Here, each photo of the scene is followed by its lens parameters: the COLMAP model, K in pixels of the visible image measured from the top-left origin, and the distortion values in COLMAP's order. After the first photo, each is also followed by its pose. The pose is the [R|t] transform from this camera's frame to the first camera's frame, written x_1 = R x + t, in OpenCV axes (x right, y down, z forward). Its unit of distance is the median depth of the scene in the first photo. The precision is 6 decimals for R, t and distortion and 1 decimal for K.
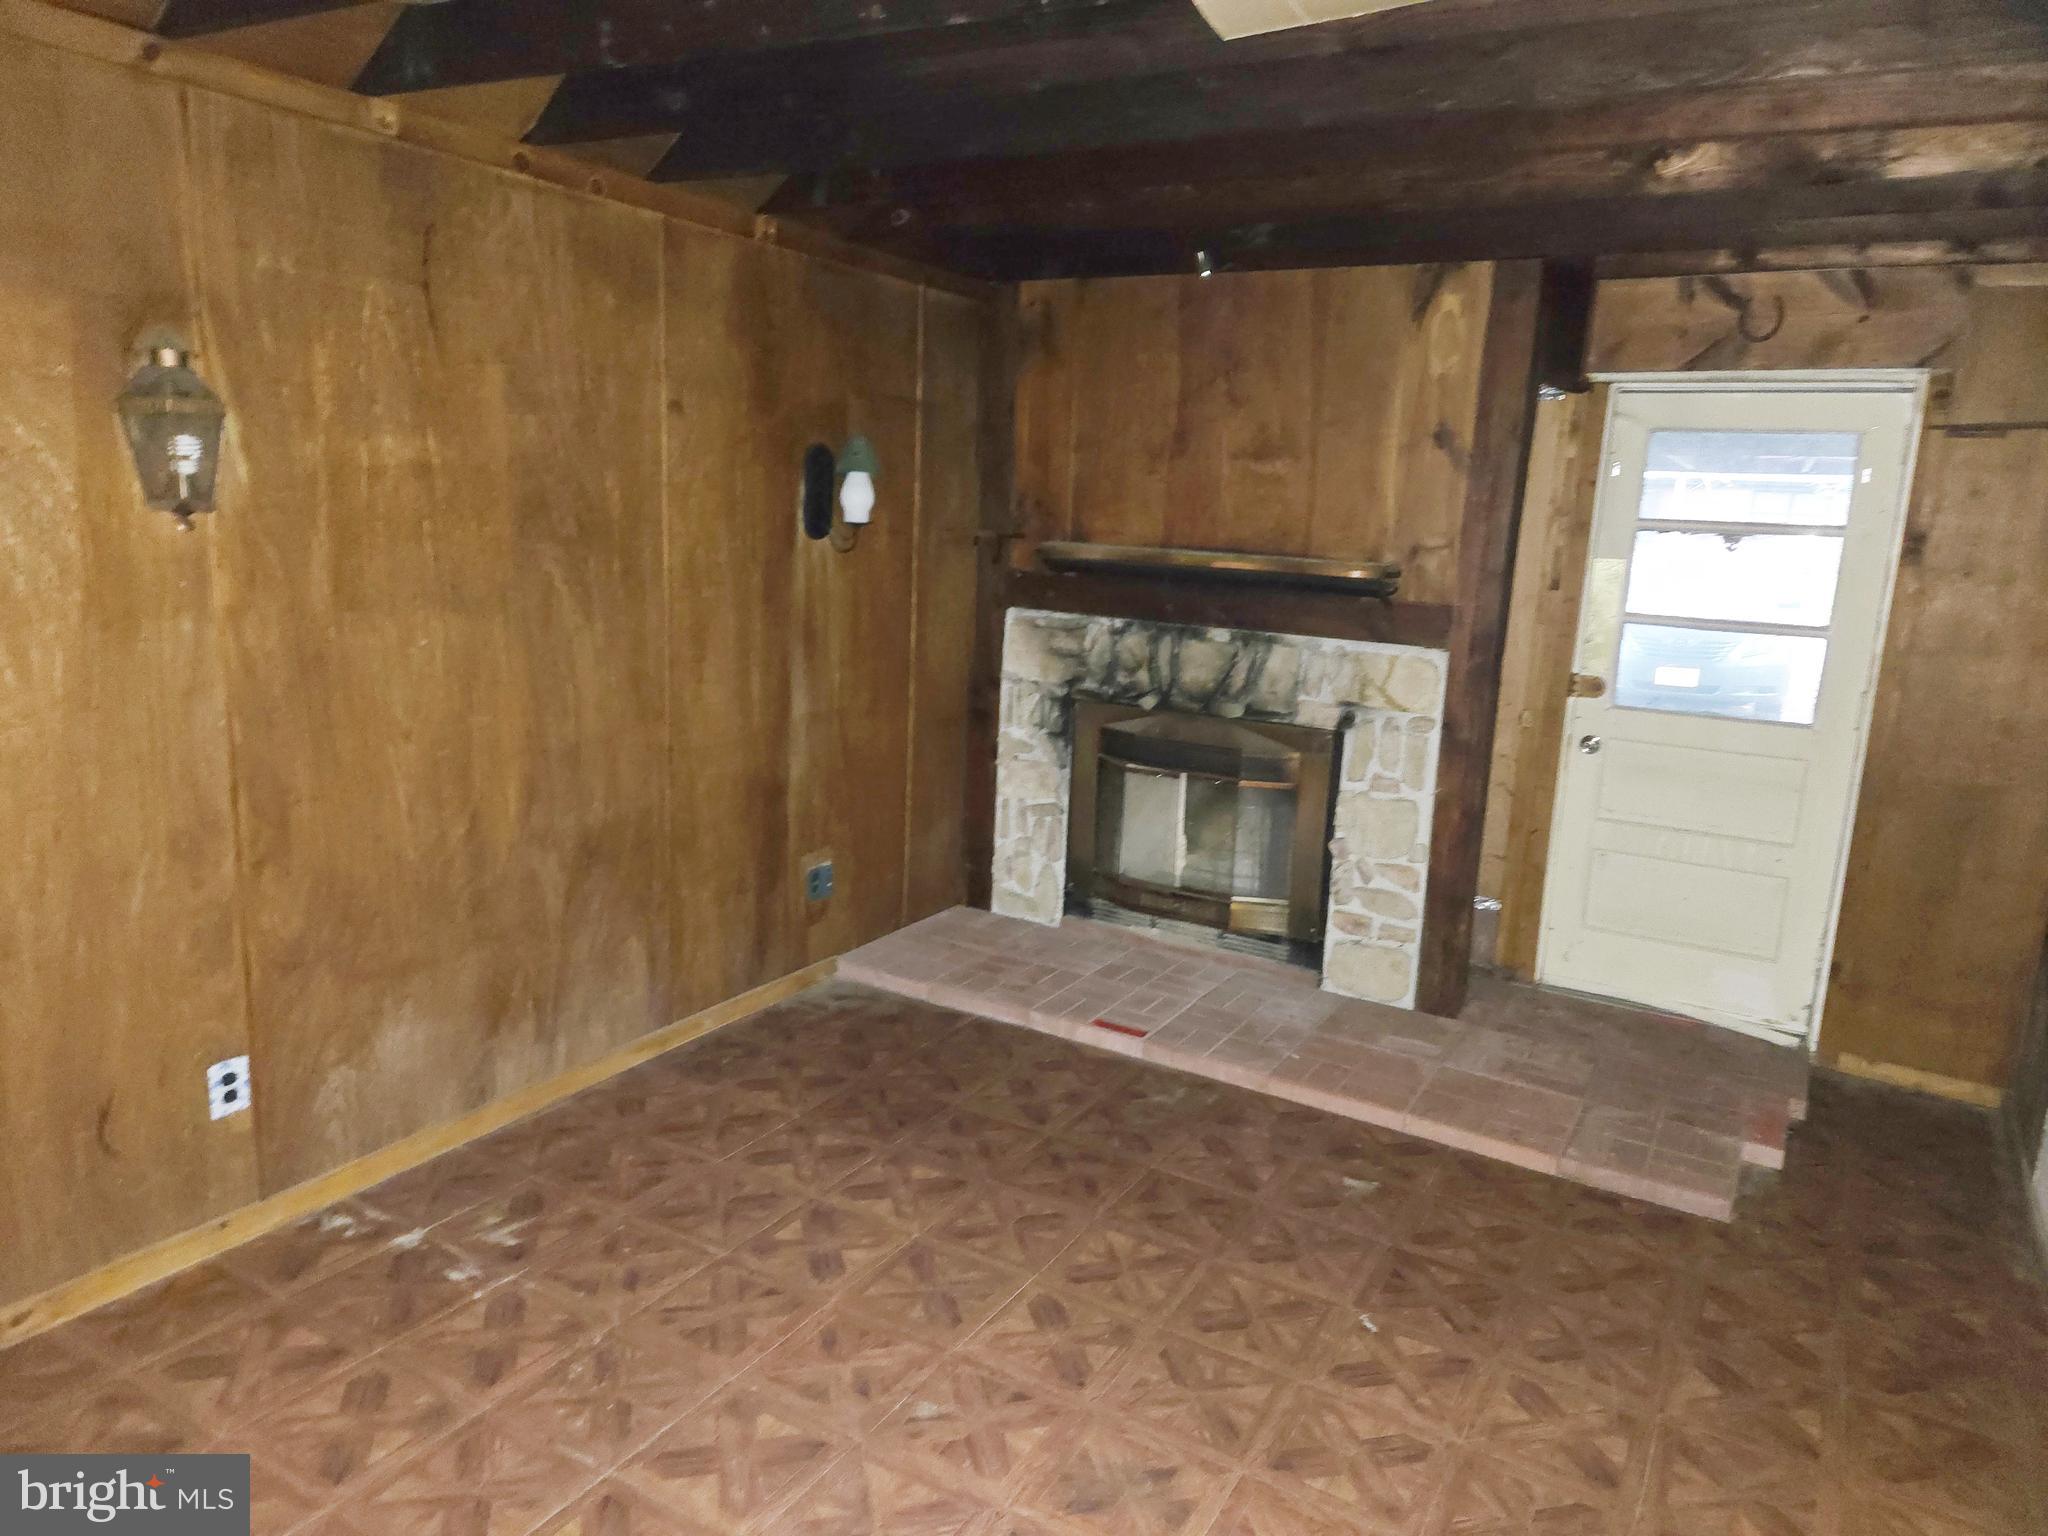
lens RADIAL K [[1361.9, 0, 1034.4], [0, 1361.9, 760.3], [0, 0, 1]] dist [0.098571, -0.085909]
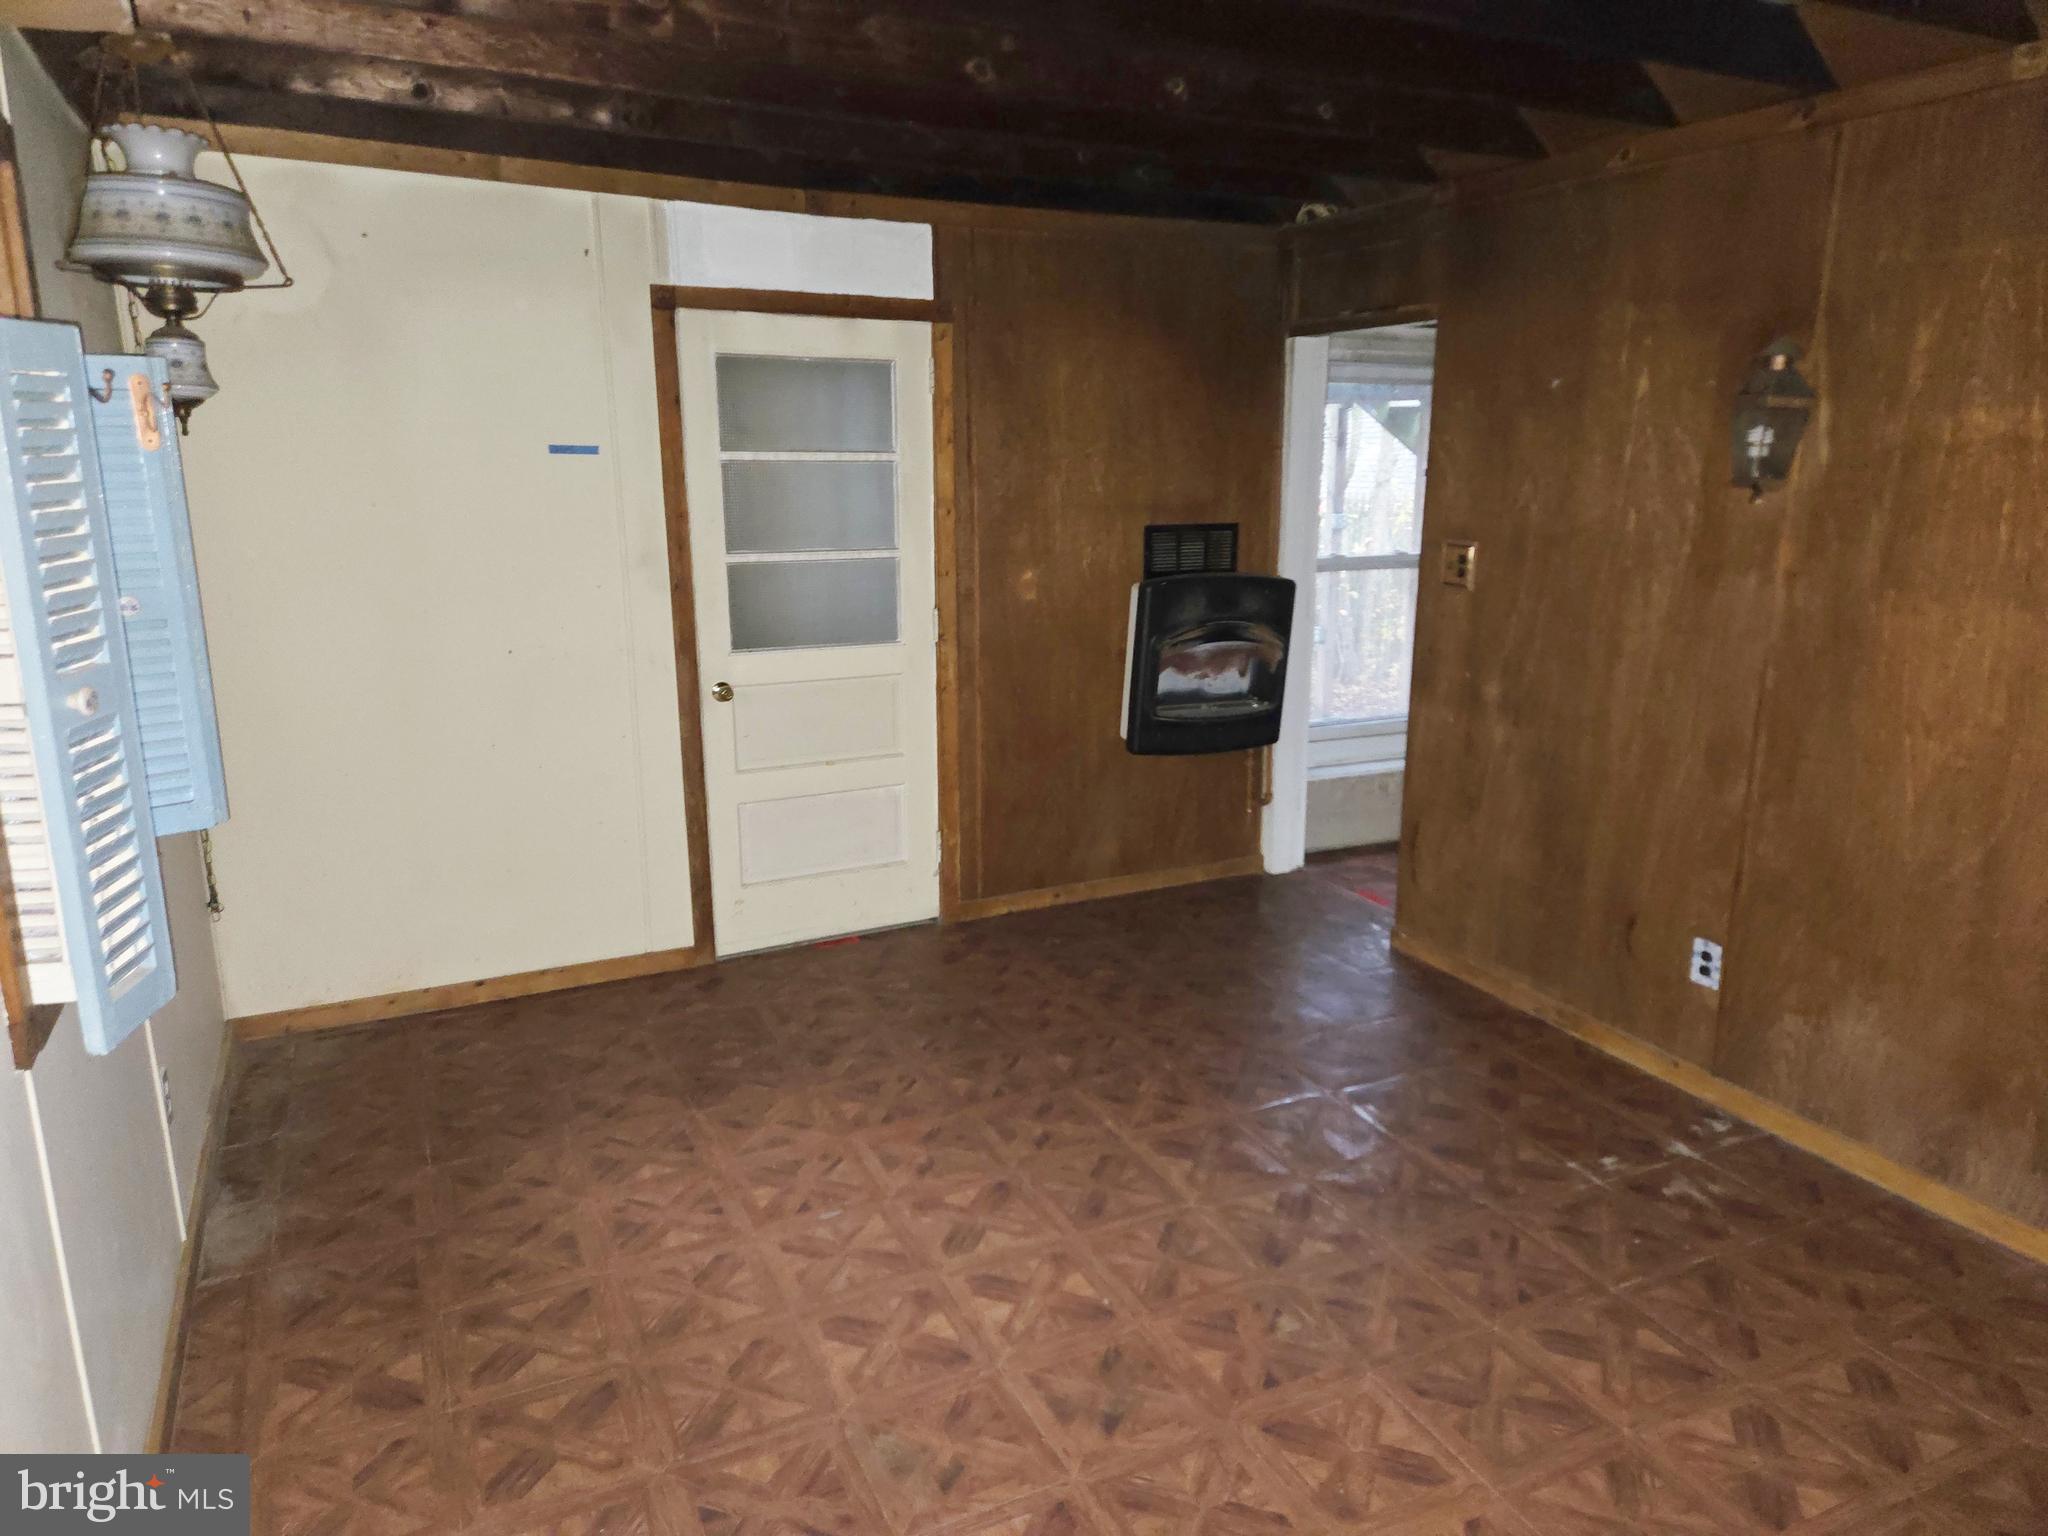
lens RADIAL K [[1361.9, 0, 1034.4], [0, 1361.9, 760.3], [0, 0, 1]] dist [0.098571, -0.085909]
pose [[-0.563811, 0.132258, -0.815245, 0.718702], [-0.192625, 0.938815, 0.285521, -0.165365], [0.803127, 0.318017, -0.503838, 1.083715]]
